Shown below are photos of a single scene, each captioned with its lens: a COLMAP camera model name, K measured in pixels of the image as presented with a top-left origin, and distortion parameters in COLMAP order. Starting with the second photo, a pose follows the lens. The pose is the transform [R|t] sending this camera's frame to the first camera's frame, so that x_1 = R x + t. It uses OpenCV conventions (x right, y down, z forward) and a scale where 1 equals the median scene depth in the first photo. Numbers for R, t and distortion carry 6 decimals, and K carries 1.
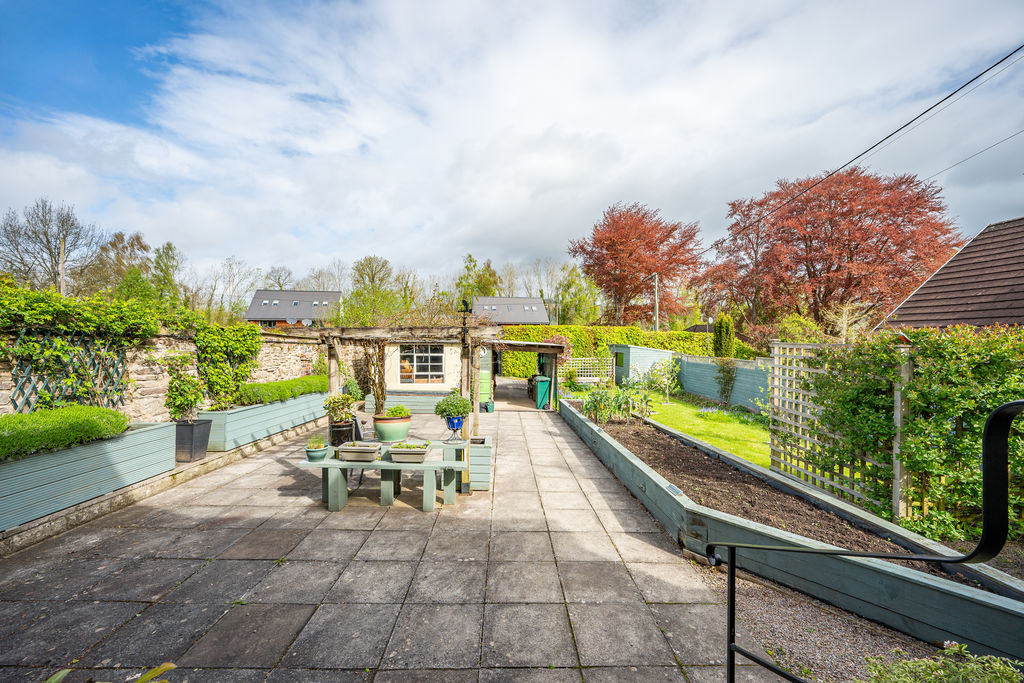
lens RADIAL K [[403.4, 0, 512.0], [0, 403.4, 341.5], [0, 0, 1]] dist [-0.000413, 0.000102]
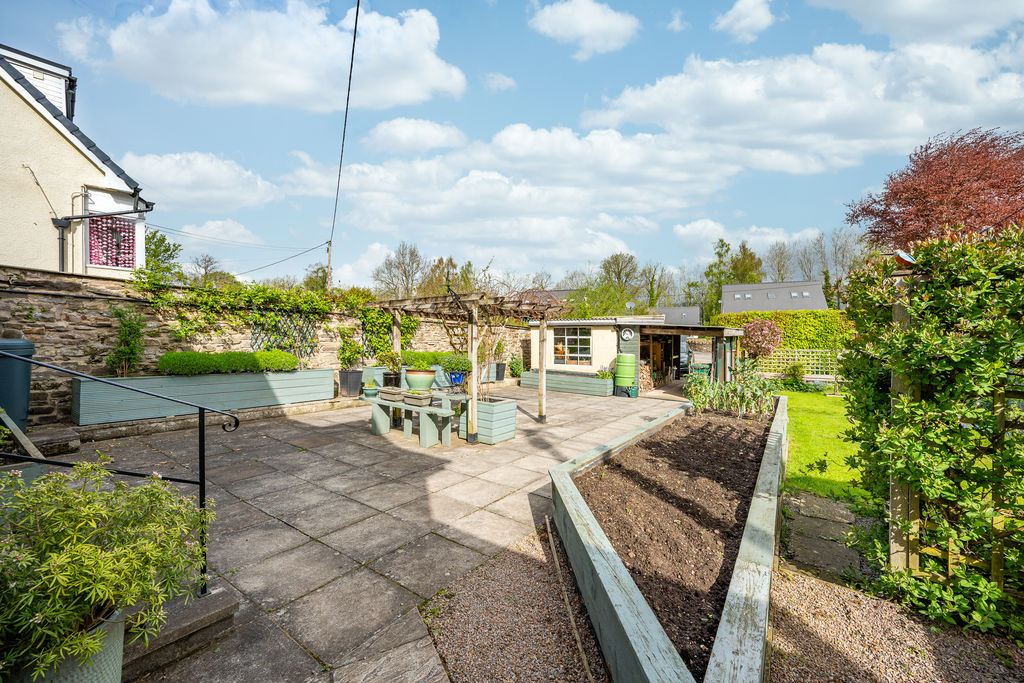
lens RADIAL K [[400.6, 0, 517.8], [0, 400.6, 338.3], [0, 0, 1]] dist [-0.004200, -0.000274]
pose [[0.816425, 0.005625, -0.577423, 0.264373], [-0.004639, 0.999984, 0.003182, 0.032613], [0.577432, 0.000081, 0.816439, 0.065488]]
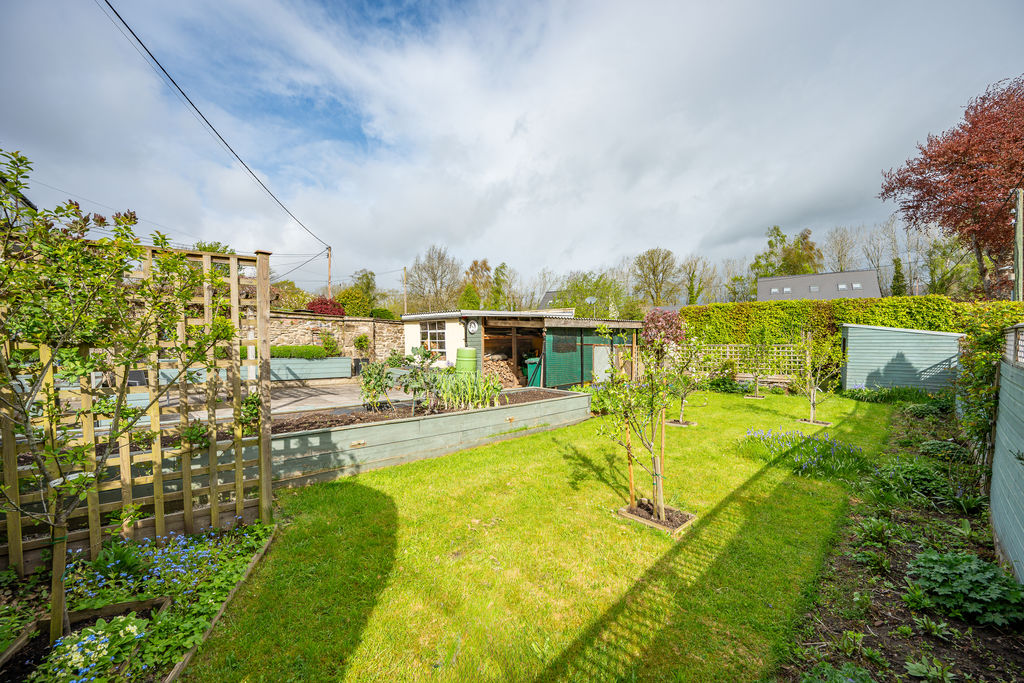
lens RADIAL K [[403.4, 0, 512.0], [0, 403.4, 341.5], [0, 0, 1]] dist [-0.000413, 0.000102]
pose [[0.711370, 0.001455, -0.702816, 0.621616], [0.001915, 0.999990, 0.004009, 0.054065], [0.702815, -0.004198, 0.711360, 0.425248]]
